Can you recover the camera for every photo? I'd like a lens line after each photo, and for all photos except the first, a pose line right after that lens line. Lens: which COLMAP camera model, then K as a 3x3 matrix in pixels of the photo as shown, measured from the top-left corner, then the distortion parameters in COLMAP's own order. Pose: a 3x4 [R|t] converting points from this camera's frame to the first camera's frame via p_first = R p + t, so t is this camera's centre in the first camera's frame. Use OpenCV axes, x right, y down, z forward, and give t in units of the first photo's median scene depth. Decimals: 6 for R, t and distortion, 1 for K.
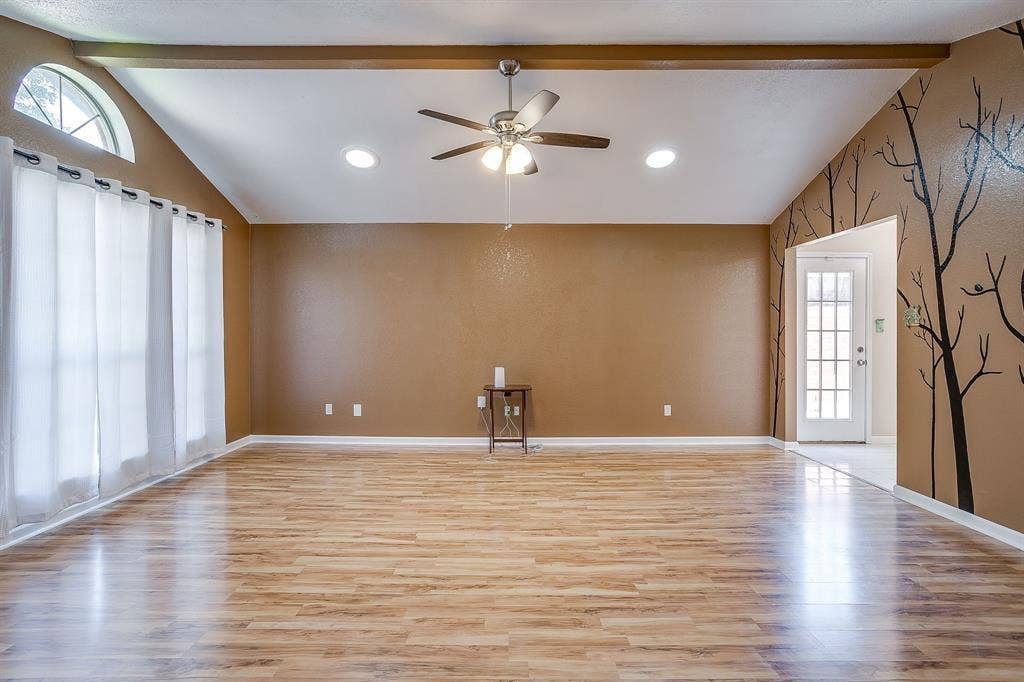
lens RADIAL K [[493.6, 0, 497.4], [0, 493.6, 343.4], [0, 0, 1]] dist [-0.035436, 0.012638]
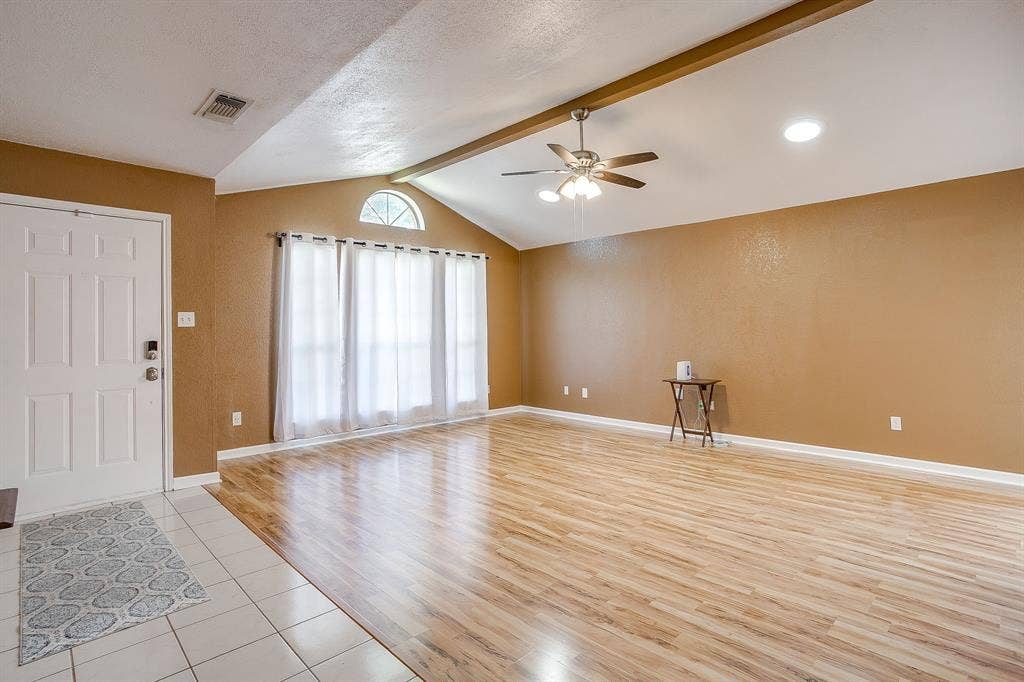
lens RADIAL K [[493.6, 0, 499.3], [0, 493.6, 320.6], [0, 0, 1]] dist [-0.035436, 0.012638]
pose [[0.698047, -0.024267, -0.715641, 0.601163], [-0.000678, 0.999403, -0.034551, 0.000807], [0.716052, 0.024604, 0.697613, -0.001530]]
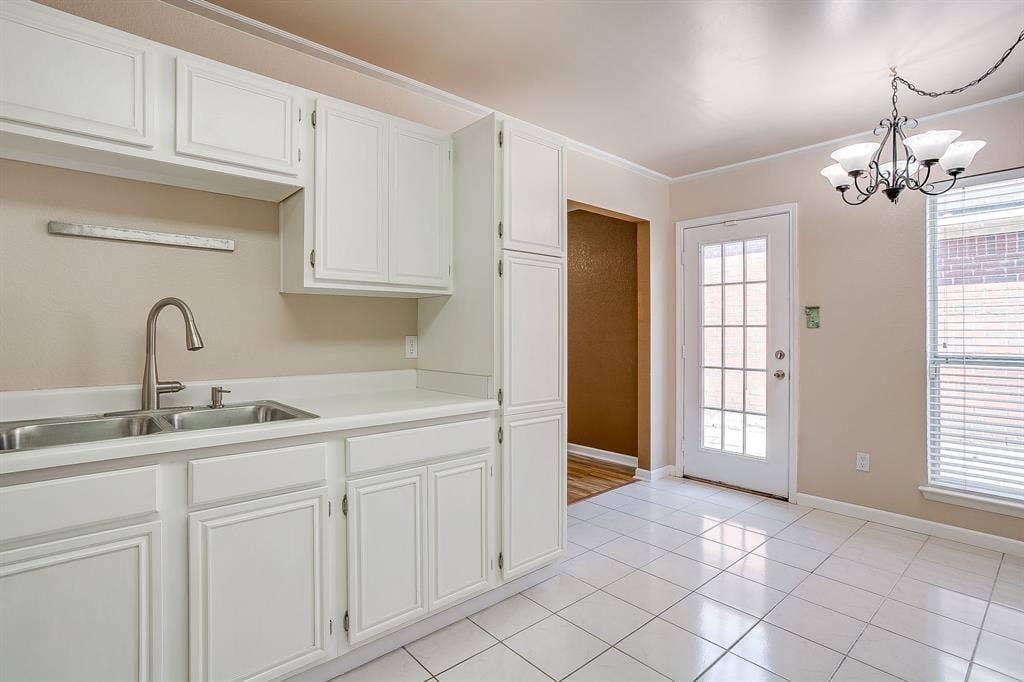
lens RADIAL K [[493.6, 0, 514.5], [0, 493.6, 333.7], [0, 0, 1]] dist [-0.035436, 0.012638]
pose [[0.686072, 0.003457, -0.727526, 1.300099], [-0.012676, 0.999894, -0.007203, -0.008235], [0.727423, 0.014164, 0.686043, 0.389017]]
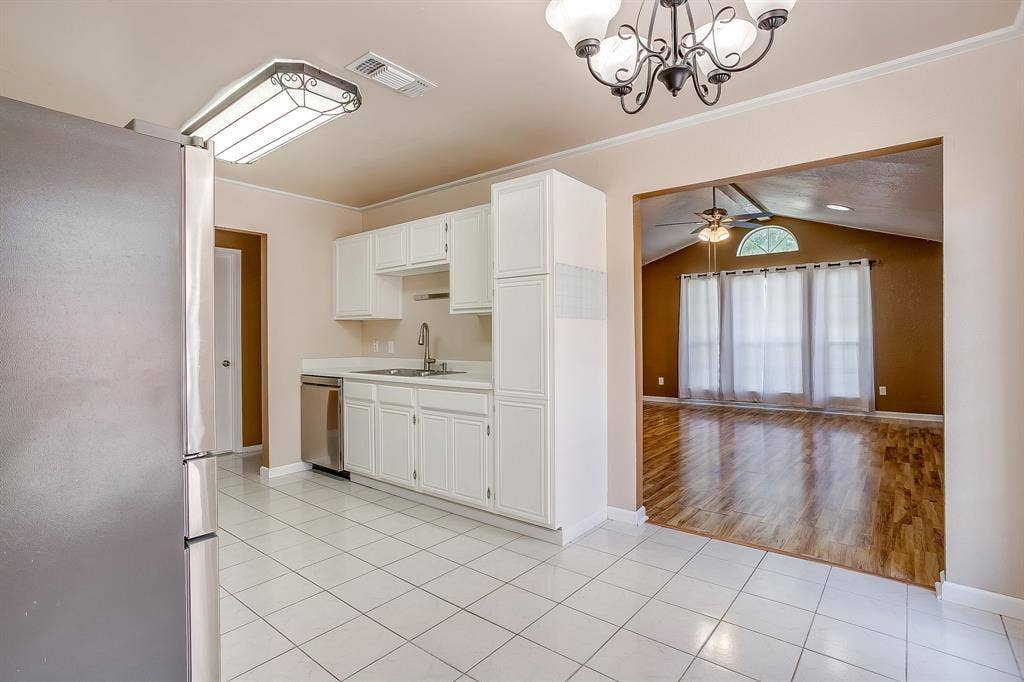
lens RADIAL K [[493.6, 0, 515.5], [0, 493.6, 337.8], [0, 0, 1]] dist [-0.035436, 0.012638]
pose [[-0.589524, 0.006808, -0.807722, 1.487646], [-0.005085, 0.999913, 0.012138, -0.020383], [0.807735, 0.011263, -0.589438, 1.157076]]
